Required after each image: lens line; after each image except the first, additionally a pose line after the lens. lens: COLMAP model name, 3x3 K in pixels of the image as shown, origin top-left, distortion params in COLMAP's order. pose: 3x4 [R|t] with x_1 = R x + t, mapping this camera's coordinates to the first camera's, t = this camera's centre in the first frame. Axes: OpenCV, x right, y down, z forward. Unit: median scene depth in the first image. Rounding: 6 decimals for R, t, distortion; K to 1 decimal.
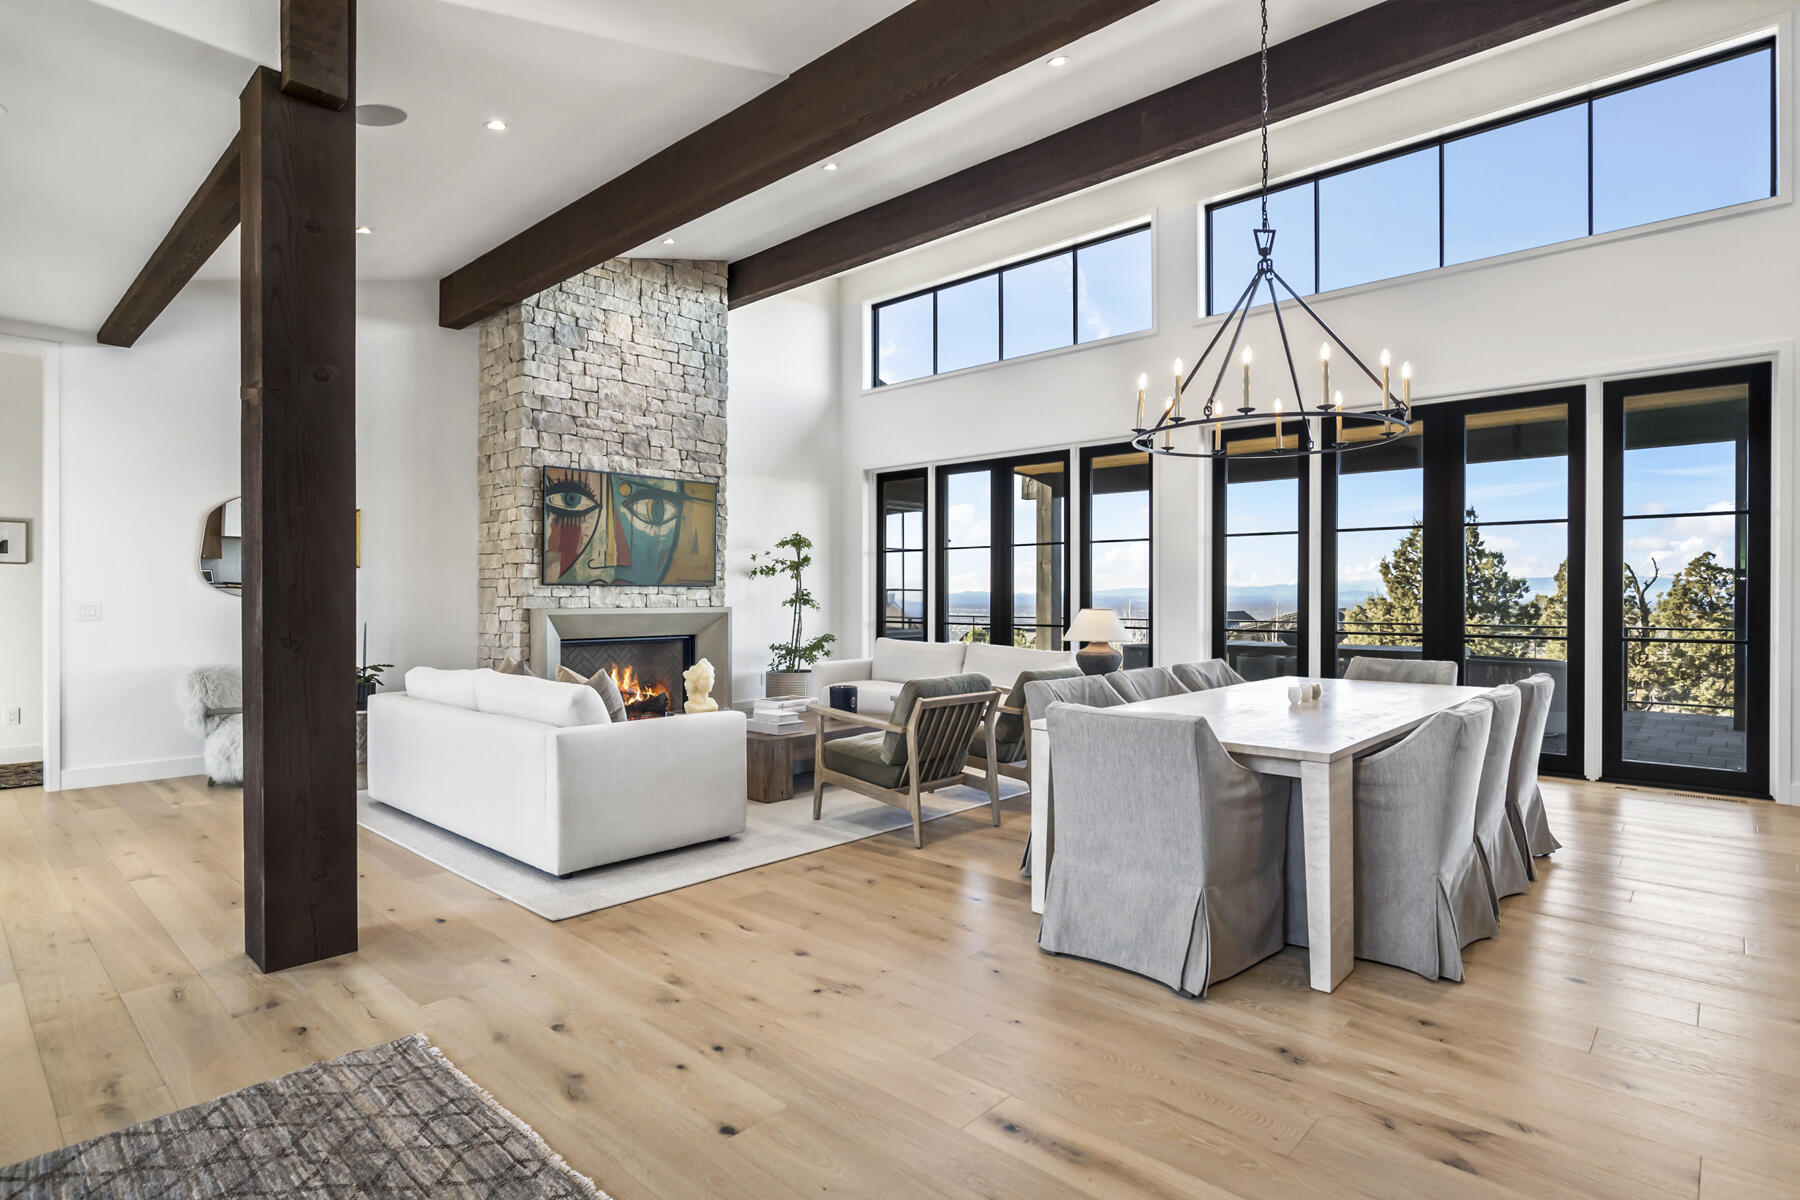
lens RADIAL K [[927.3, 0, 902.9], [0, 927.3, 599.3], [0, 0, 1]] dist [-0.023025, 0.013428]
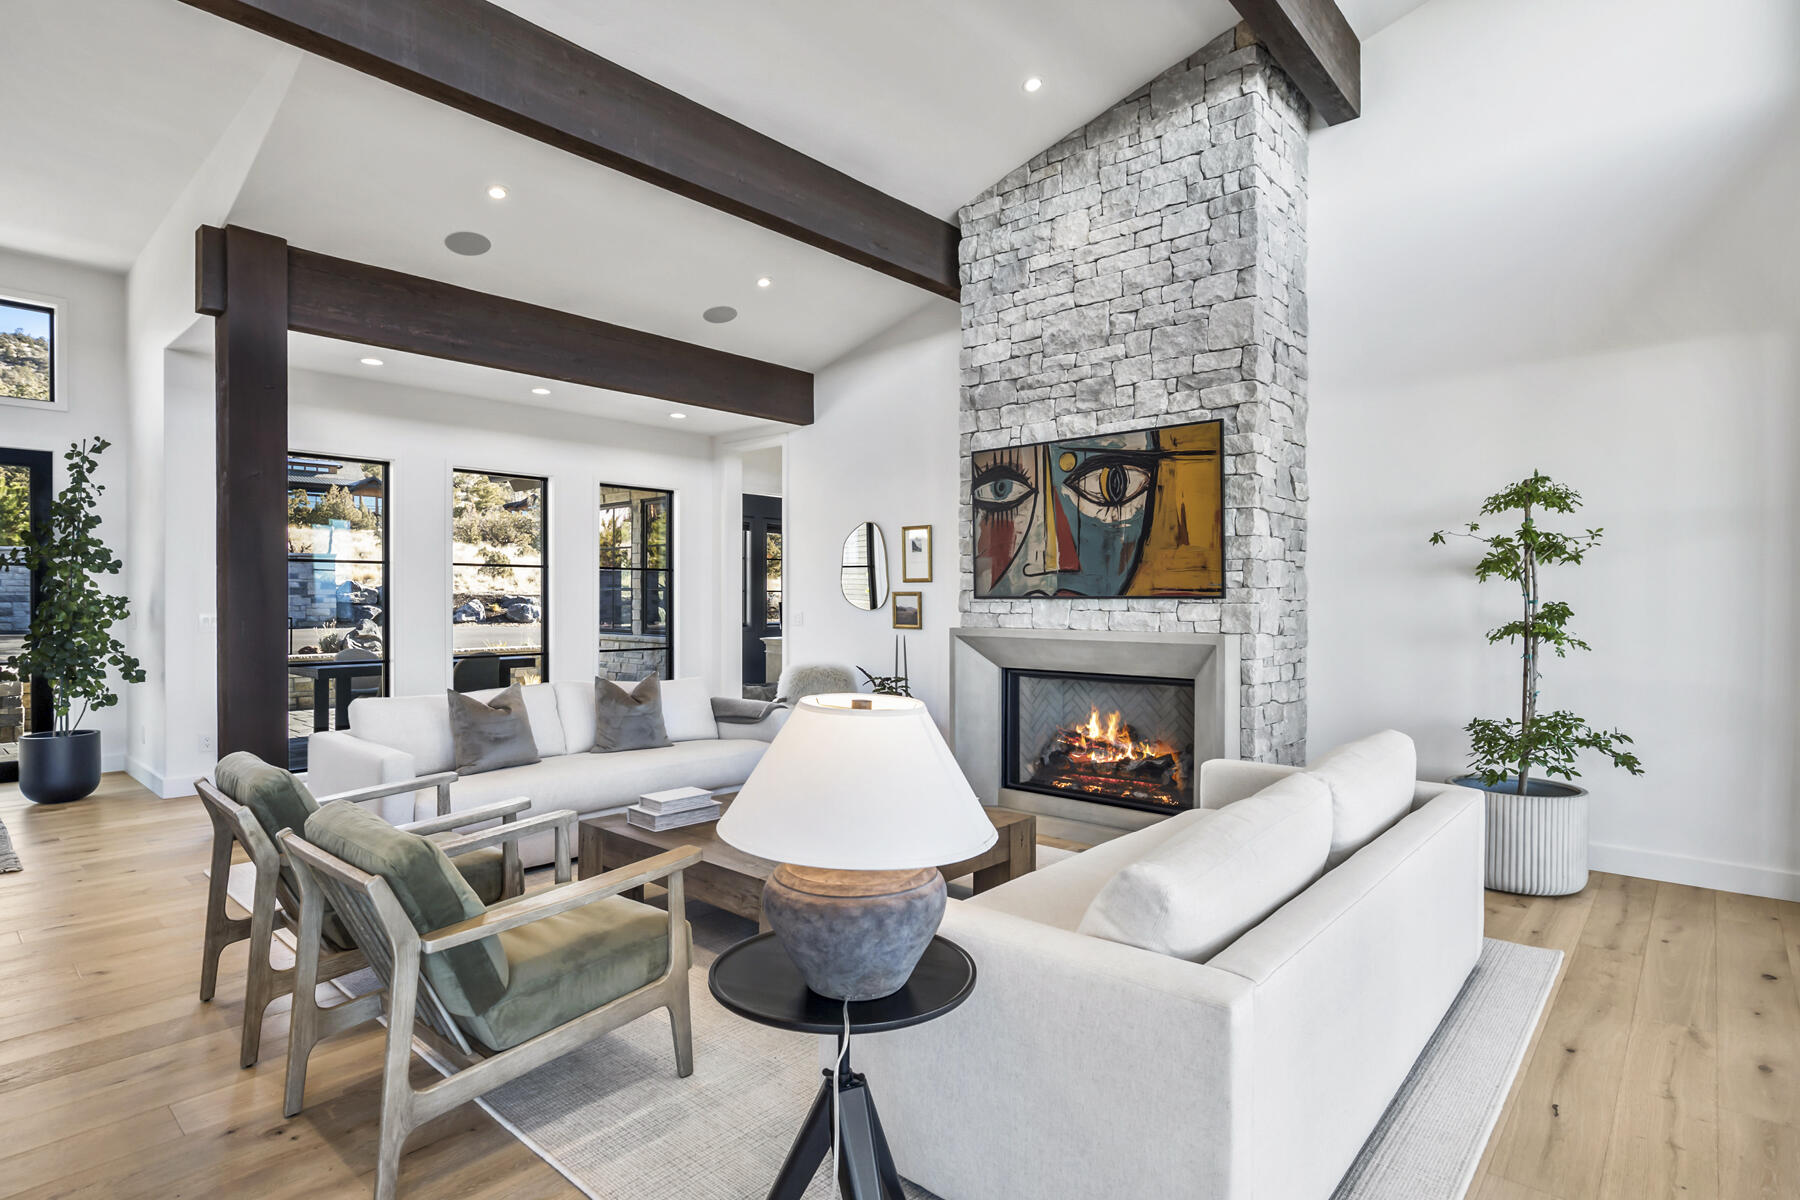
lens RADIAL K [[927.3, 0, 903.1], [0, 927.3, 604.8], [0, 0, 1]] dist [-0.023025, 0.013428]
pose [[0.013920, 0.007568, -0.999874, 0.395790], [-0.003851, 0.999964, 0.007515, -0.014733], [0.999896, 0.003746, 0.013948, 0.854406]]
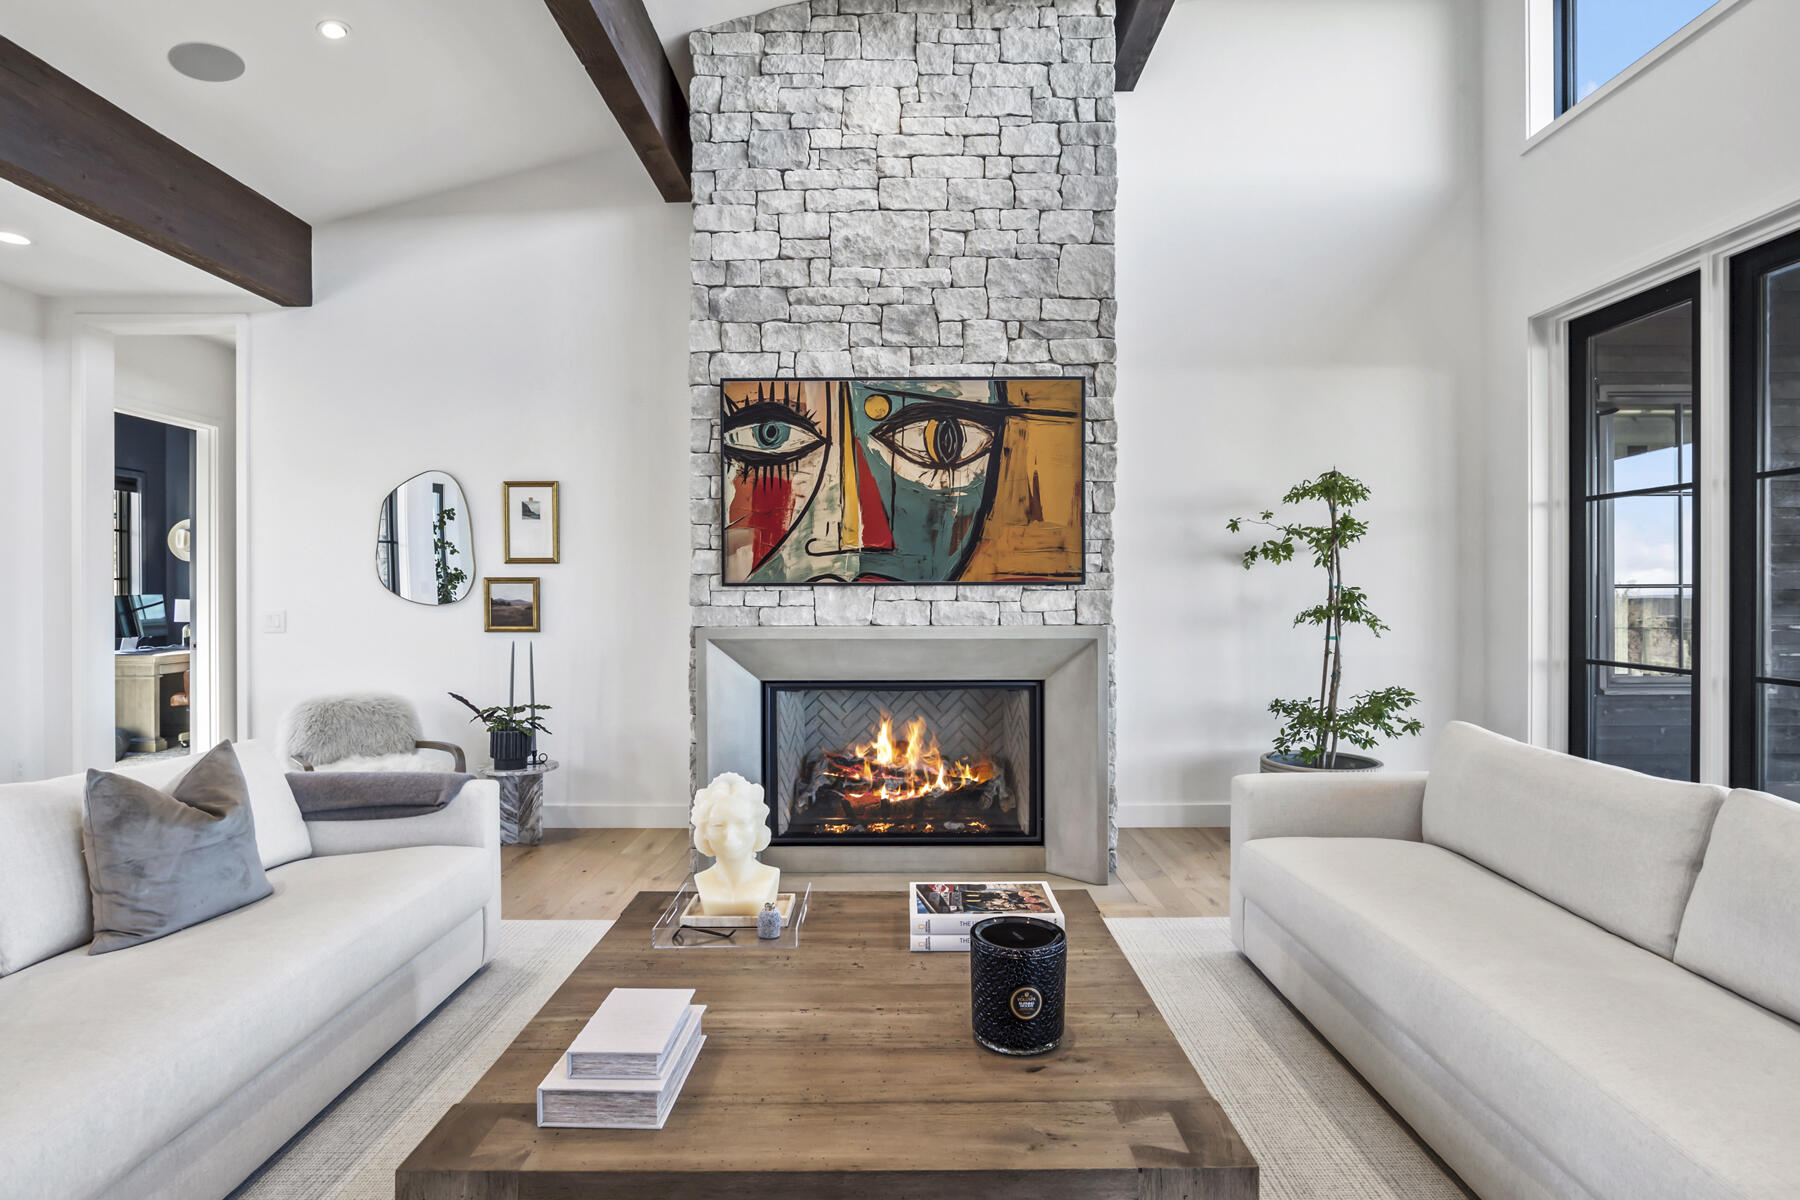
lens RADIAL K [[927.3, 0, 907.2], [0, 927.3, 586.3], [0, 0, 1]] dist [-0.023025, 0.013428]
pose [[0.678058, -0.002863, -0.735003, 0.105757], [0.000238, 0.999993, -0.003675, -0.012242], [0.735008, 0.002317, 0.678054, 0.639154]]
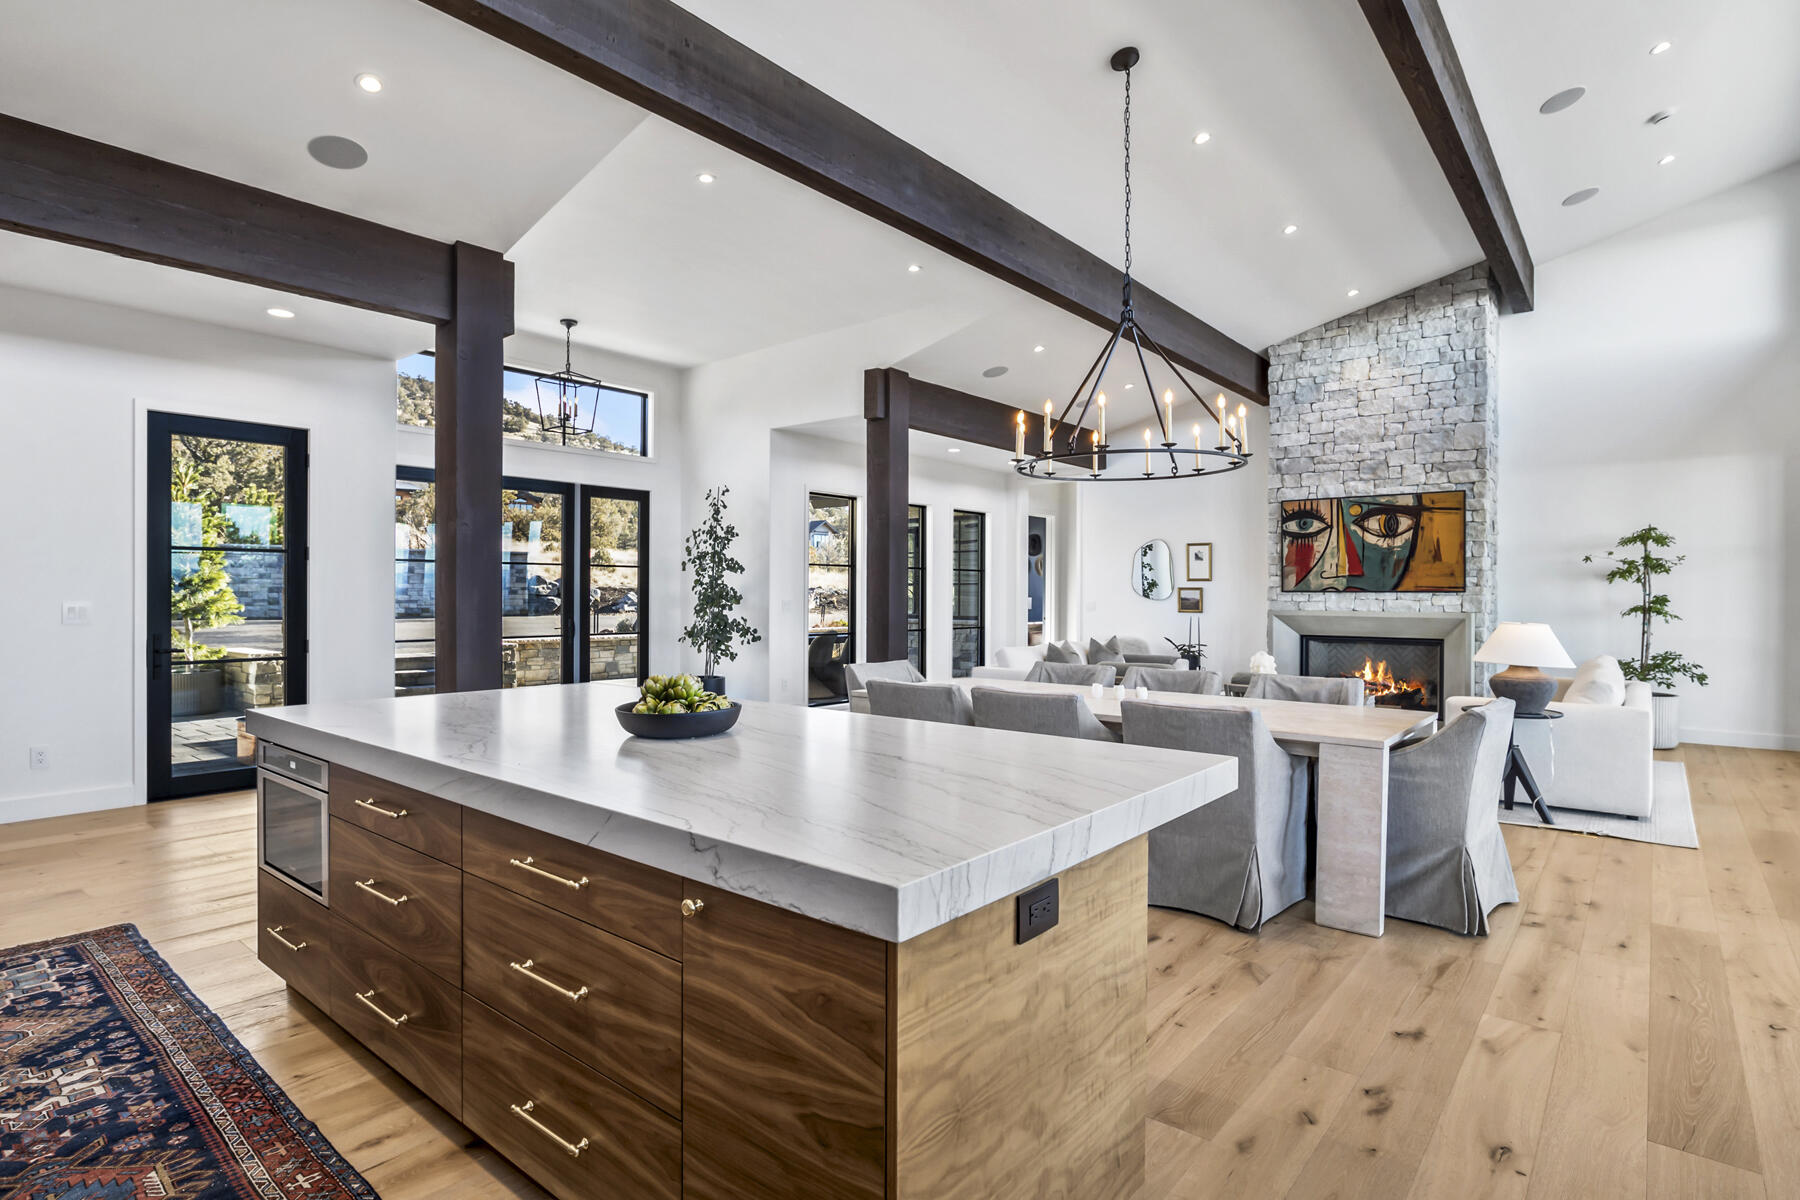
lens RADIAL K [[927.3, 0, 903.0], [0, 927.3, 597.3], [0, 0, 1]] dist [-0.023025, 0.013428]
pose [[0.055022, 0.006013, -0.998467, 0.819899], [-0.006855, 0.999961, 0.005644, -0.010947], [0.998462, 0.006534, 0.055061, 0.362123]]
